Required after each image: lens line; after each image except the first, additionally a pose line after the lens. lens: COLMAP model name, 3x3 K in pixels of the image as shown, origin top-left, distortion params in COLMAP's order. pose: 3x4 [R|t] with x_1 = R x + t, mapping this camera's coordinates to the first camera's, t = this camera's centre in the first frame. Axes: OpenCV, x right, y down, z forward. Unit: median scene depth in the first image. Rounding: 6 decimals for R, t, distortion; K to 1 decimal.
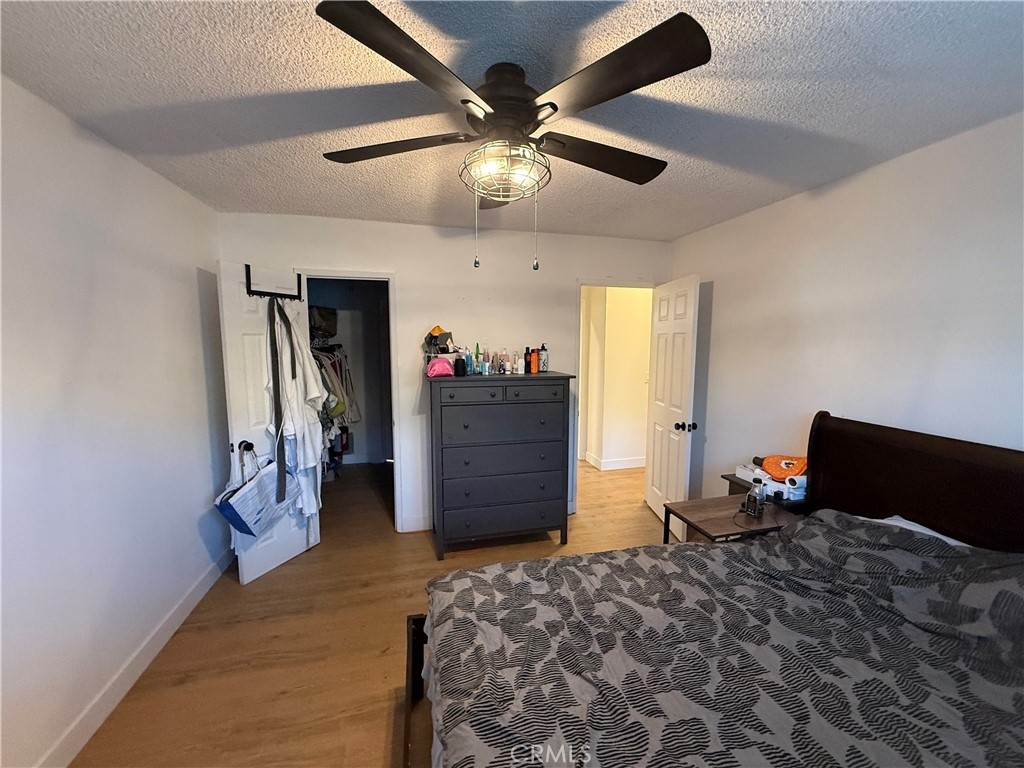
lens RADIAL K [[406.8, 0, 513.1], [0, 406.8, 384.5], [0, 0, 1]] dist [-0.009001, 0.001444]
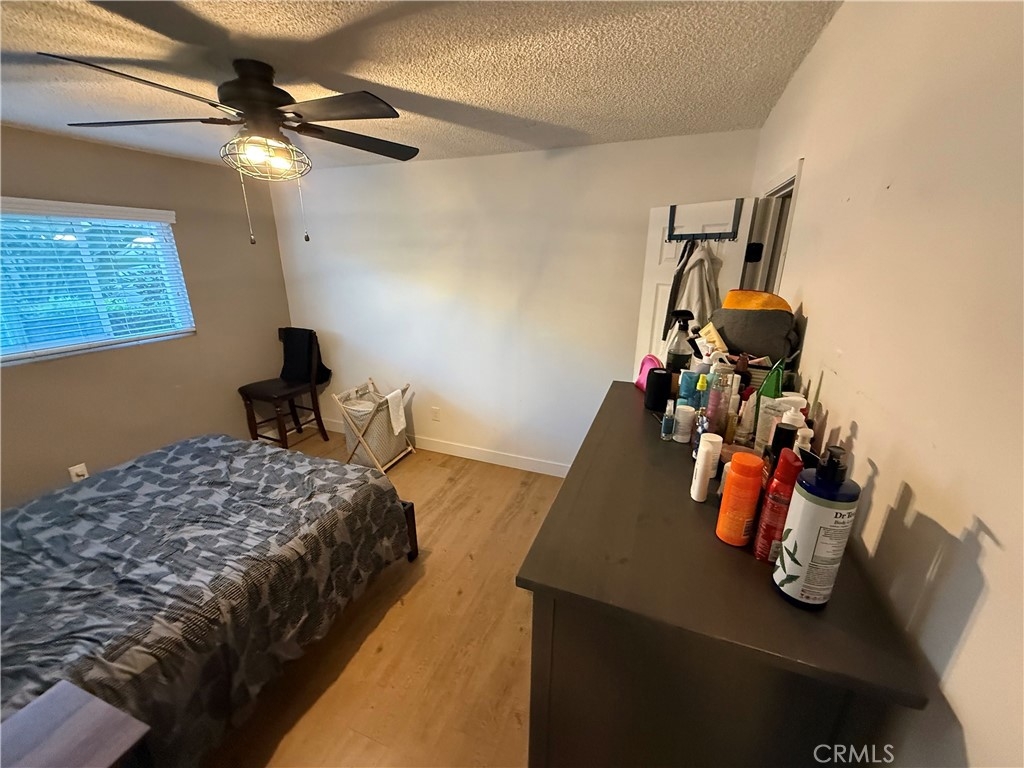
lens RADIAL K [[406.8, 0, 513.6], [0, 406.8, 388.2], [0, 0, 1]] dist [-0.009001, 0.001444]
pose [[-0.577631, 0.250030, -0.777063, 0.589740], [-0.093790, 0.925303, 0.367448, -0.367144], [0.810892, 0.285130, -0.511033, 2.161616]]
